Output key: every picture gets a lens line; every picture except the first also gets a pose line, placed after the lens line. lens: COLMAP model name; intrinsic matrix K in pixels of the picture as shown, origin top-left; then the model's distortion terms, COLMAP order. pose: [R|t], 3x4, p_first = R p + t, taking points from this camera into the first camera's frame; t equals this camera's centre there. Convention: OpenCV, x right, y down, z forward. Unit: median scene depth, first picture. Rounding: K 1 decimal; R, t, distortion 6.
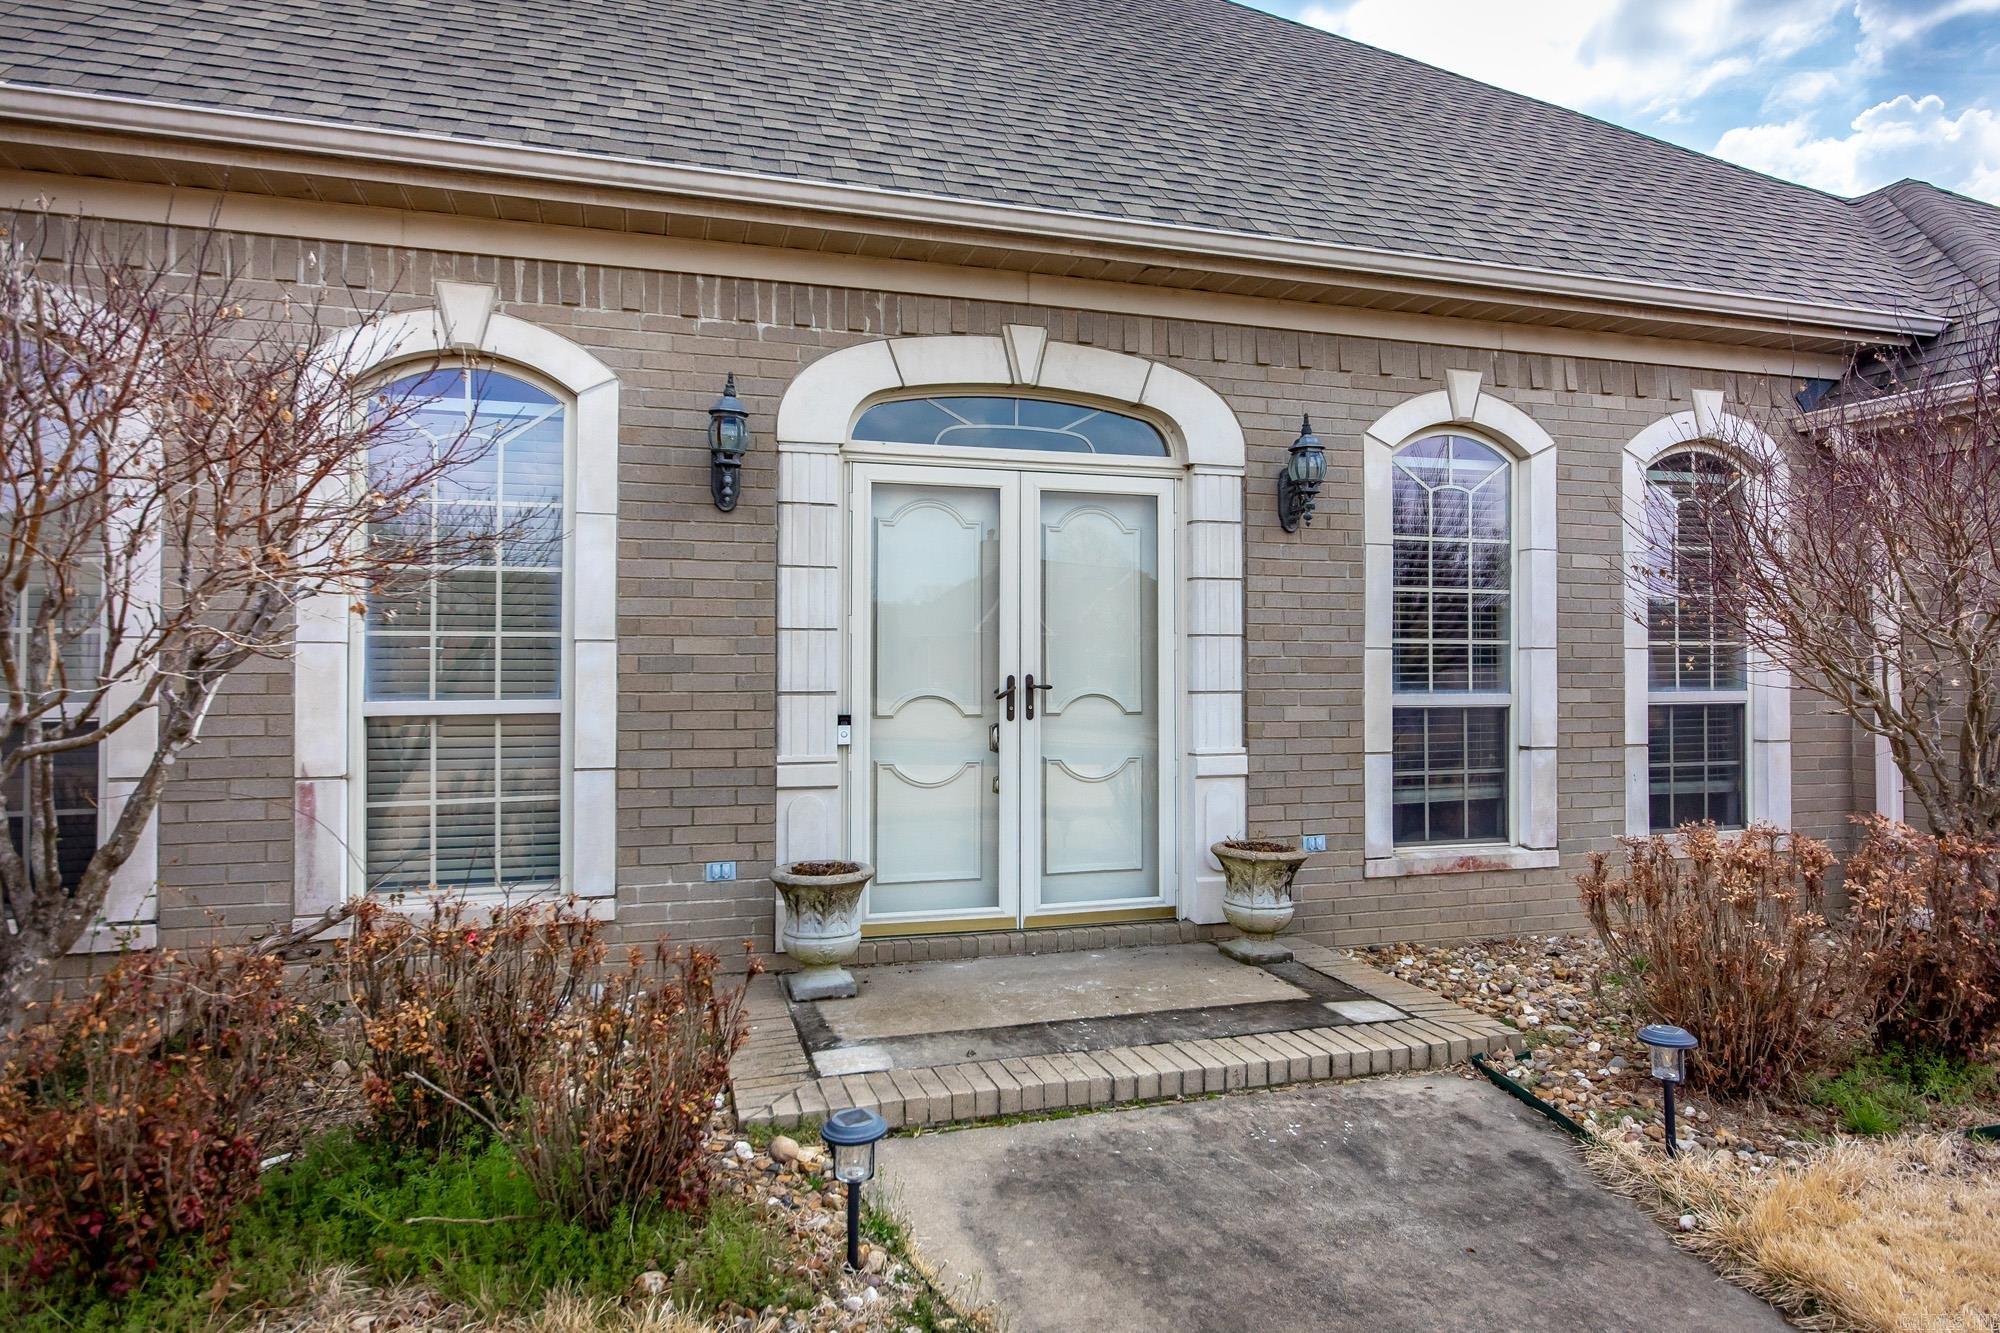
lens RADIAL K [[1134.7, 0, 992.9], [0, 1134.7, 667.8], [0, 0, 1]] dist [-0.002201, 0.000004]
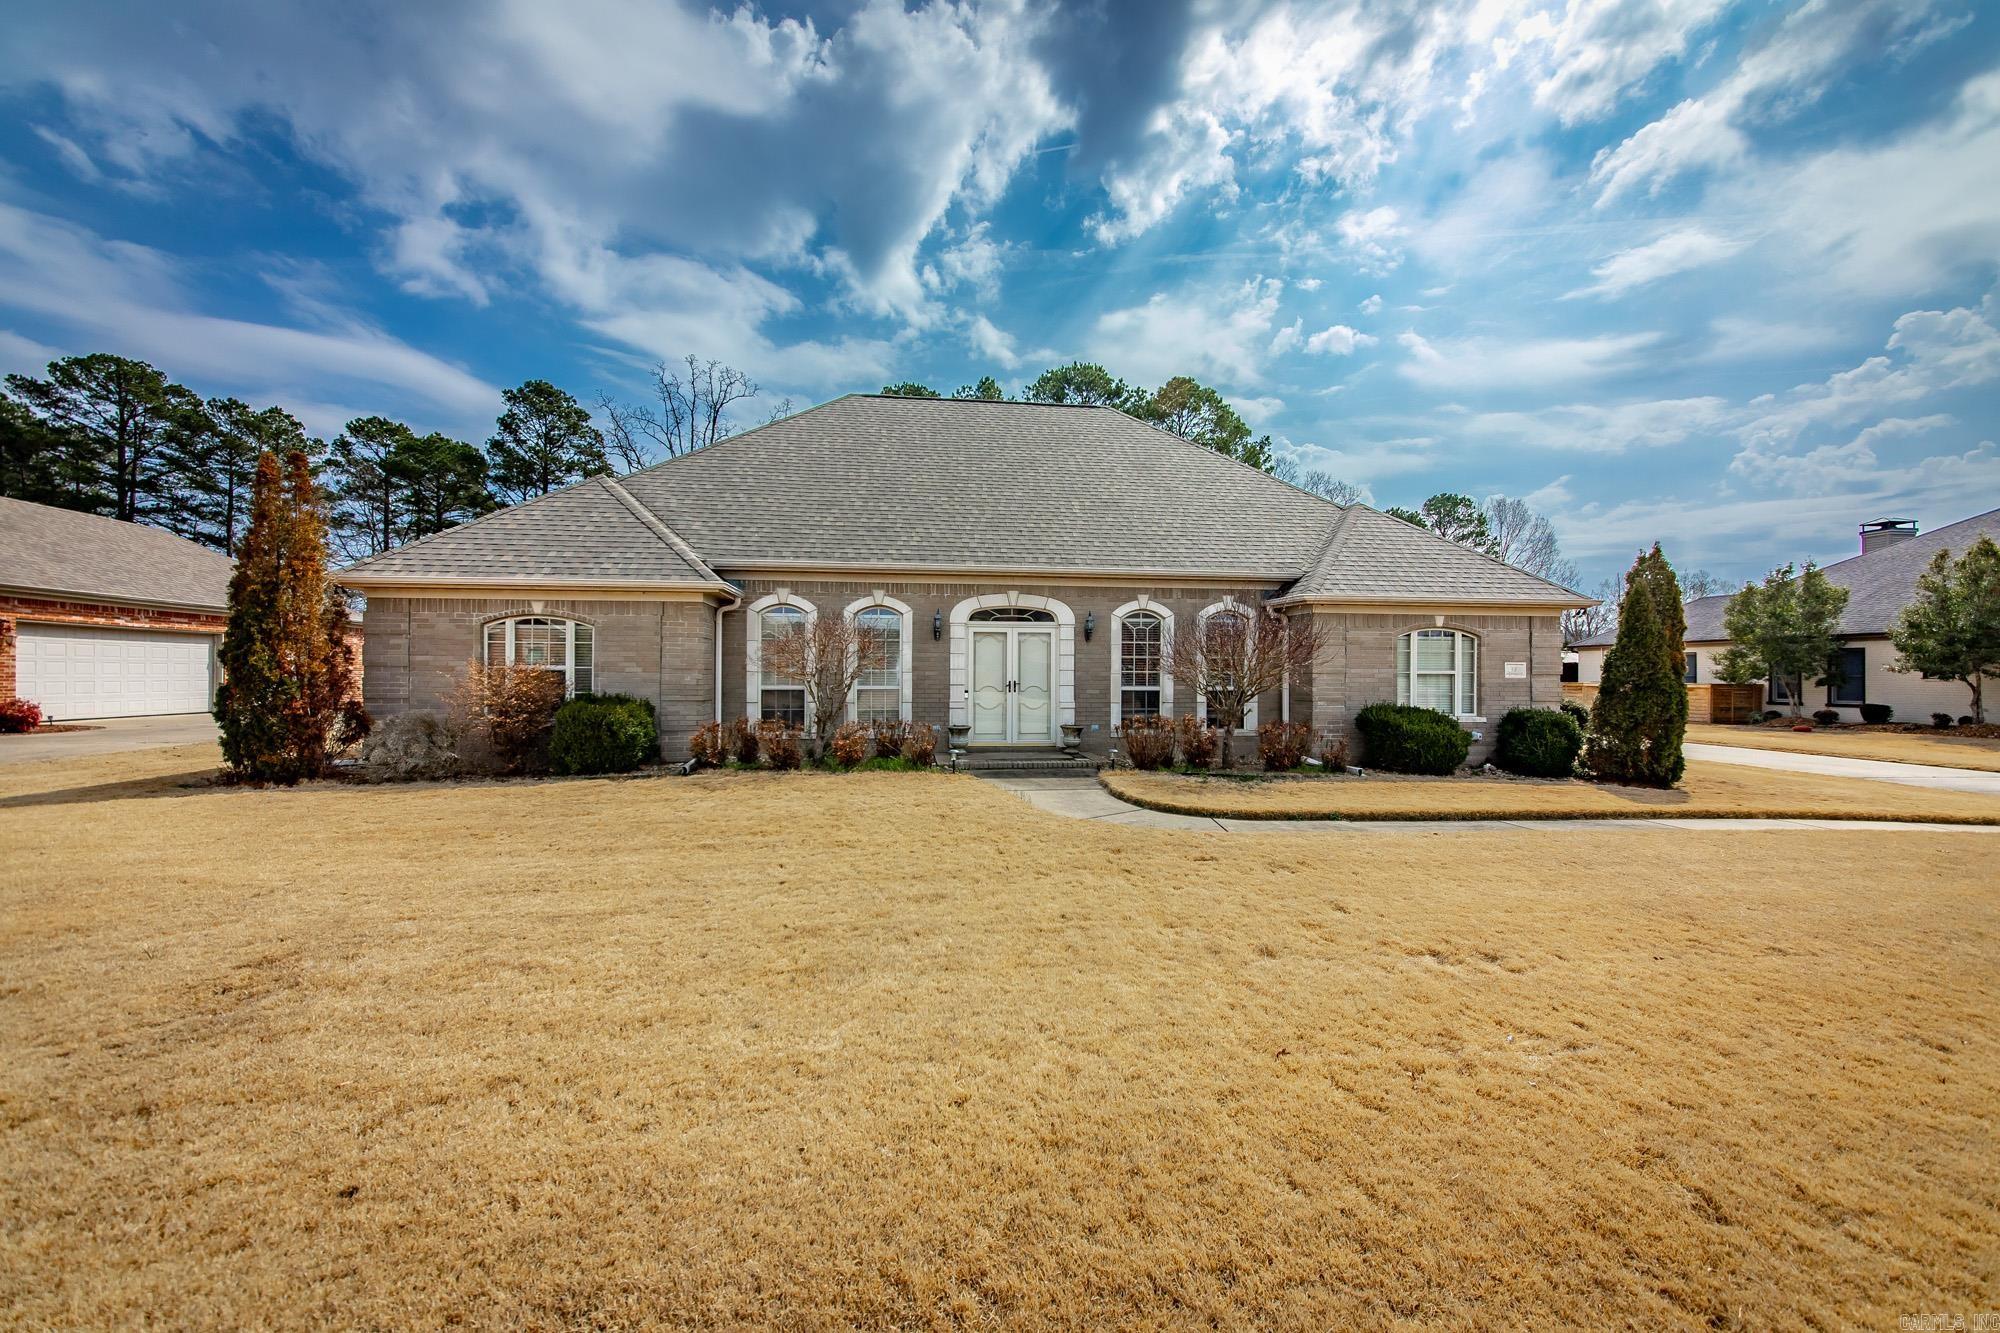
lens RADIAL K [[739.4, 0, 1002.8], [0, 739.4, 672.0], [0, 0, 1]] dist [0.000633, 0.000237]
pose [[0.987890, 0.006936, -0.155004, 0.383045], [-0.005316, 0.999927, 0.010864, -0.050493], [0.155068, -0.009908, 0.987854, -1.487343]]
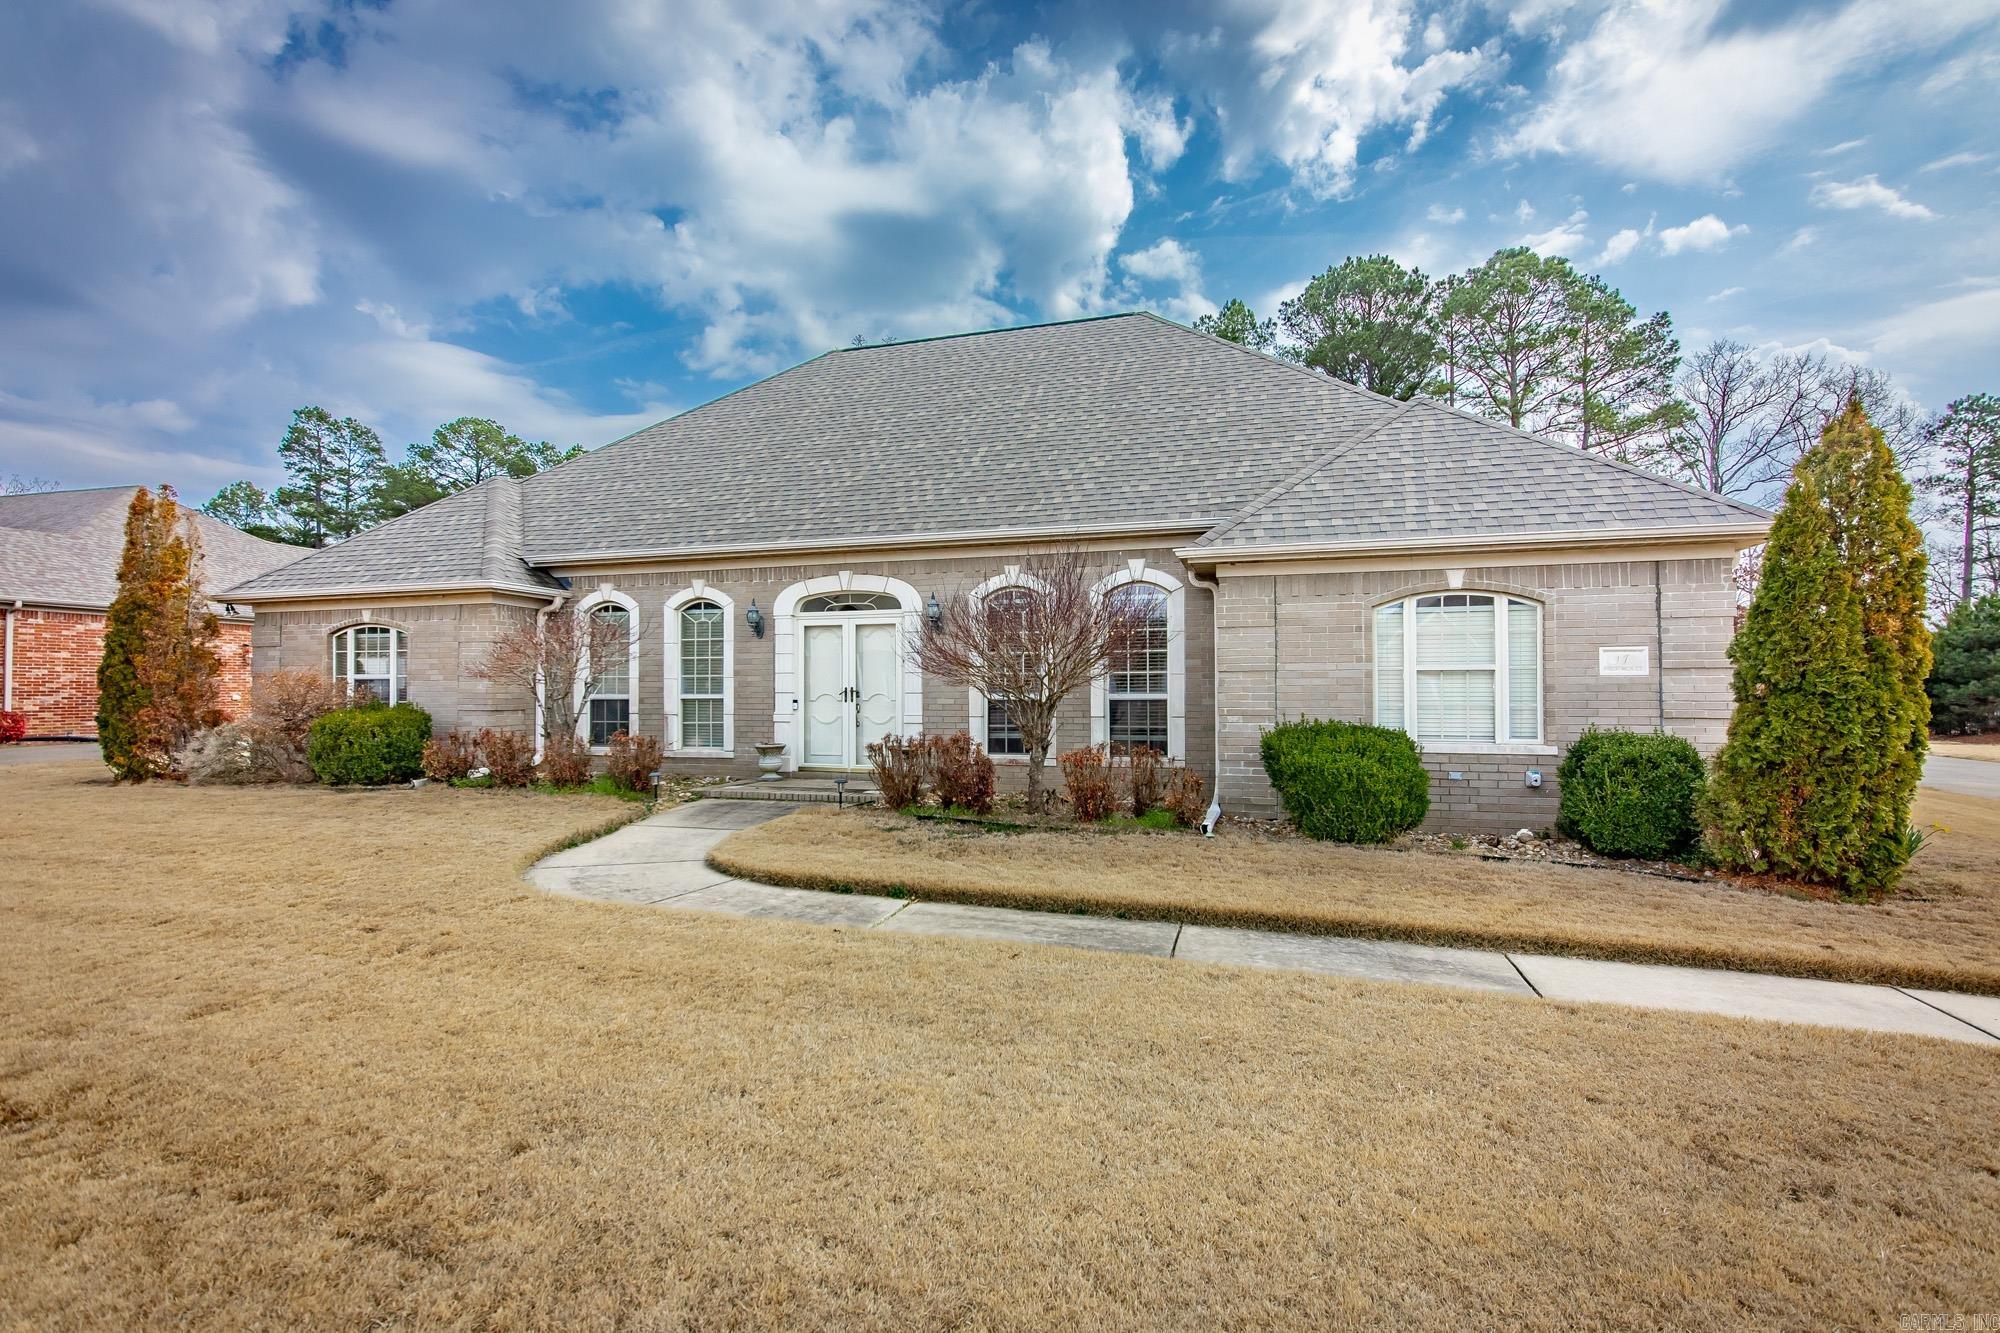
lens RADIAL K [[900.5, 0, 998.0], [0, 900.5, 661.4], [0, 0, 1]] dist [0.001424, 0.000562]
pose [[0.834743, -0.014444, -0.550450, 1.656292], [0.008854, 0.999879, -0.012809, -0.027155], [0.550568, 0.005819, 0.834770, -0.758138]]
